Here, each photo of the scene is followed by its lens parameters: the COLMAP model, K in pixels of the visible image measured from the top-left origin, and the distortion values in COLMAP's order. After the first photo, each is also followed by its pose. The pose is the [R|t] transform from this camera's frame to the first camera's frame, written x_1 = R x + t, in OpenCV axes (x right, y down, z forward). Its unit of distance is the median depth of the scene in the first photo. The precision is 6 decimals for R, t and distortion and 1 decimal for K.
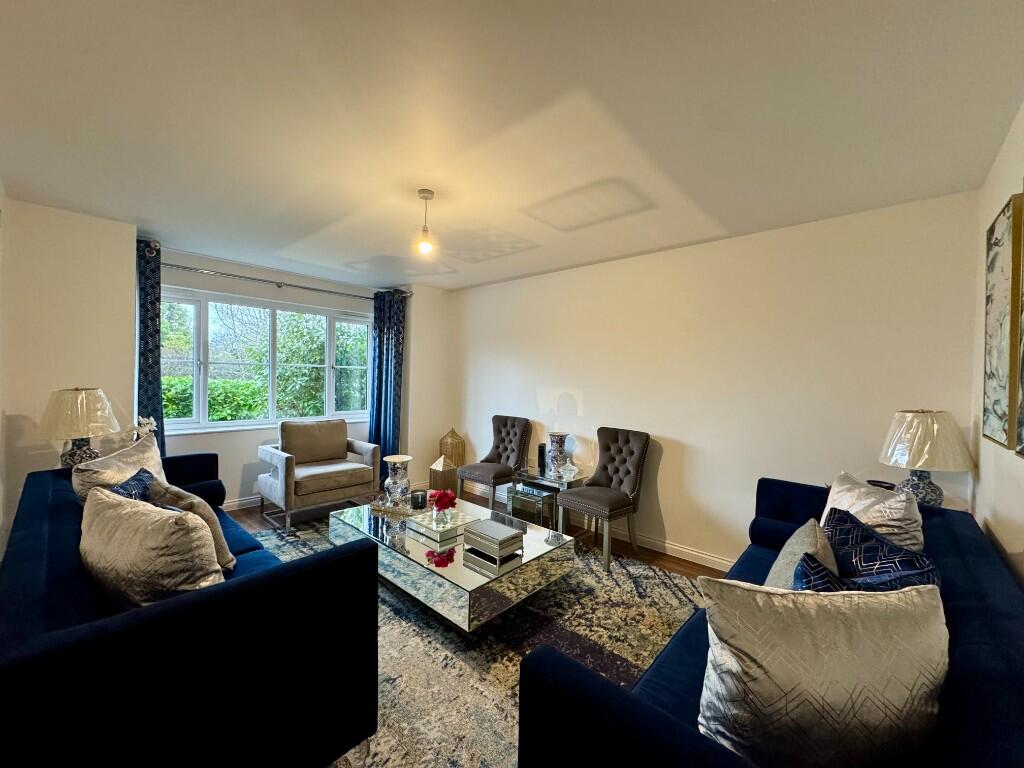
lens RADIAL K [[409.1, 0, 511.5], [0, 409.1, 382.3], [0, 0, 1]] dist [-0.000858, -0.000186]
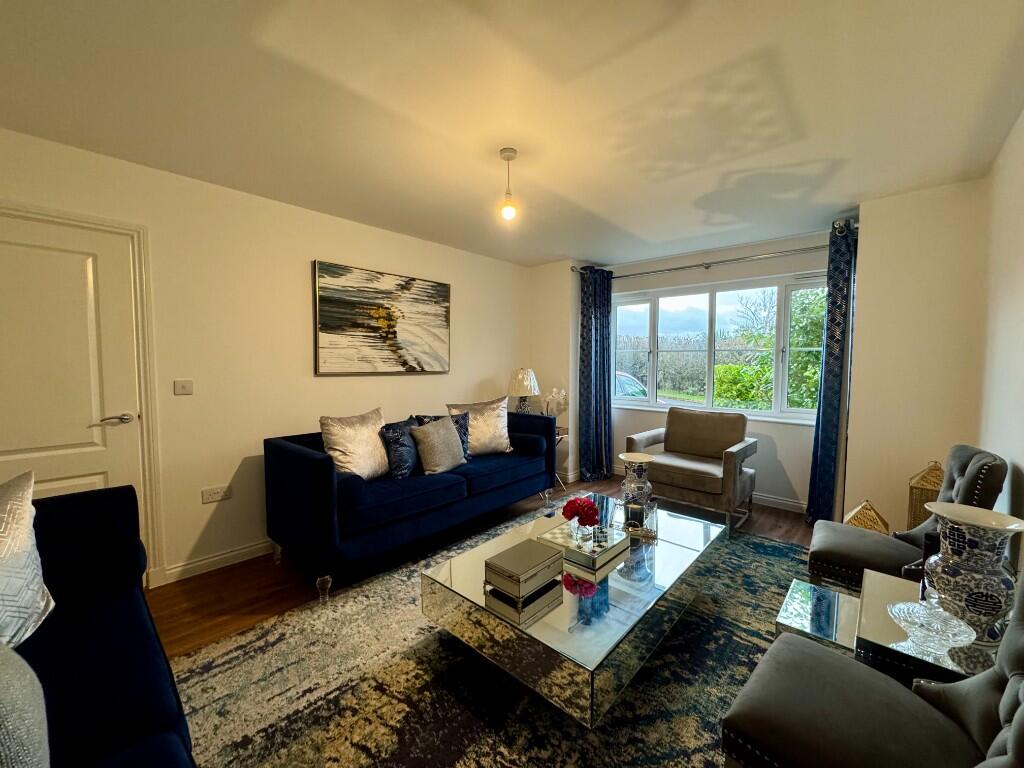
lens RADIAL K [[411.5, 0, 510.3], [0, 411.5, 382.6], [0, 0, 1]] dist [0.000472, 0.000320]
pose [[0.000194, 0.031356, -0.999508, 0.393418], [-0.023097, 0.999242, 0.031343, 0.013088], [0.999733, 0.023079, 0.000919, 0.550037]]
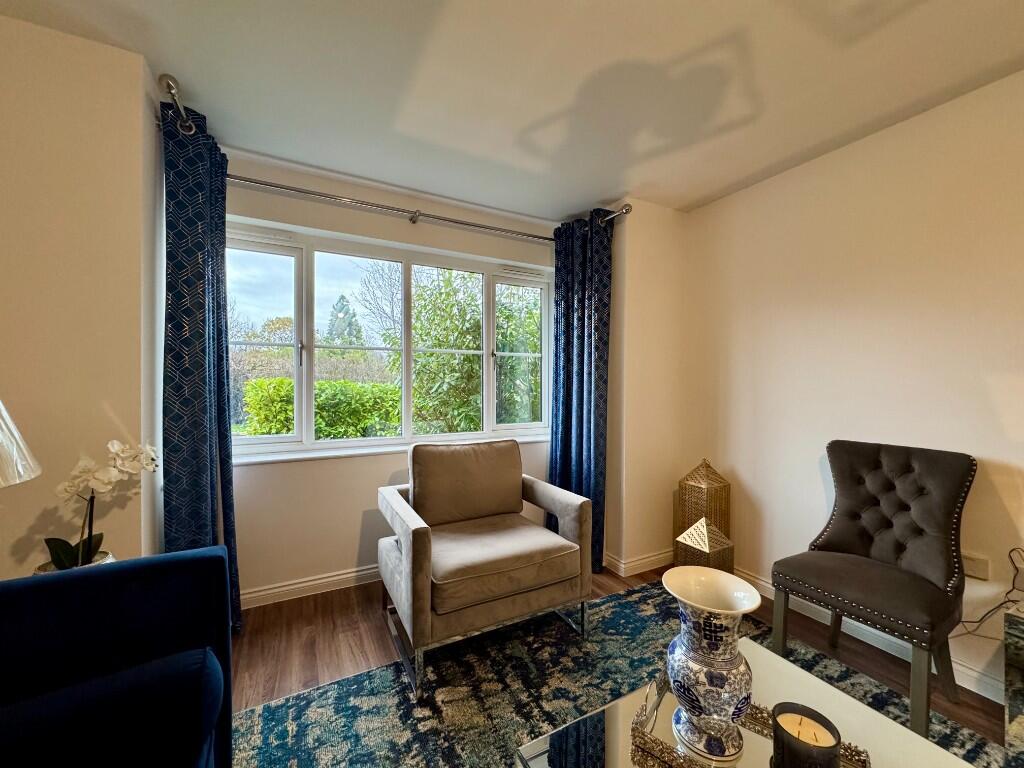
lens RADIAL K [[410.9, 0, 506.7], [0, 410.9, 379.0], [0, 0, 1]] dist [0.000617, -0.000018]
pose [[0.939120, -0.022267, -0.342867, -0.229539], [0.013680, 0.999530, -0.027441, 0.022113], [0.343317, 0.021080, 0.938983, 0.471817]]
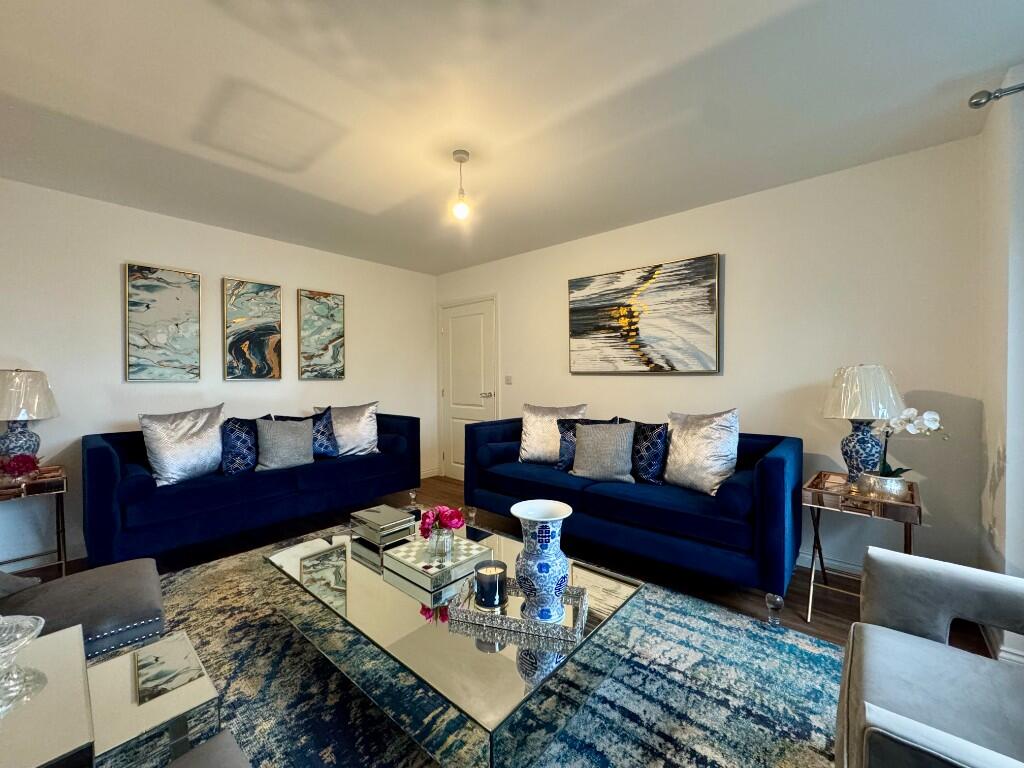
lens RADIAL K [[409.1, 0, 511.5], [0, 409.1, 382.3], [0, 0, 1]] dist [-0.000858, -0.000186]
pose [[-0.999643, -0.017141, -0.020477, -0.170904], [-0.017846, 0.999237, 0.034731, 0.020636], [0.019866, 0.035084, -0.999187, 1.071682]]
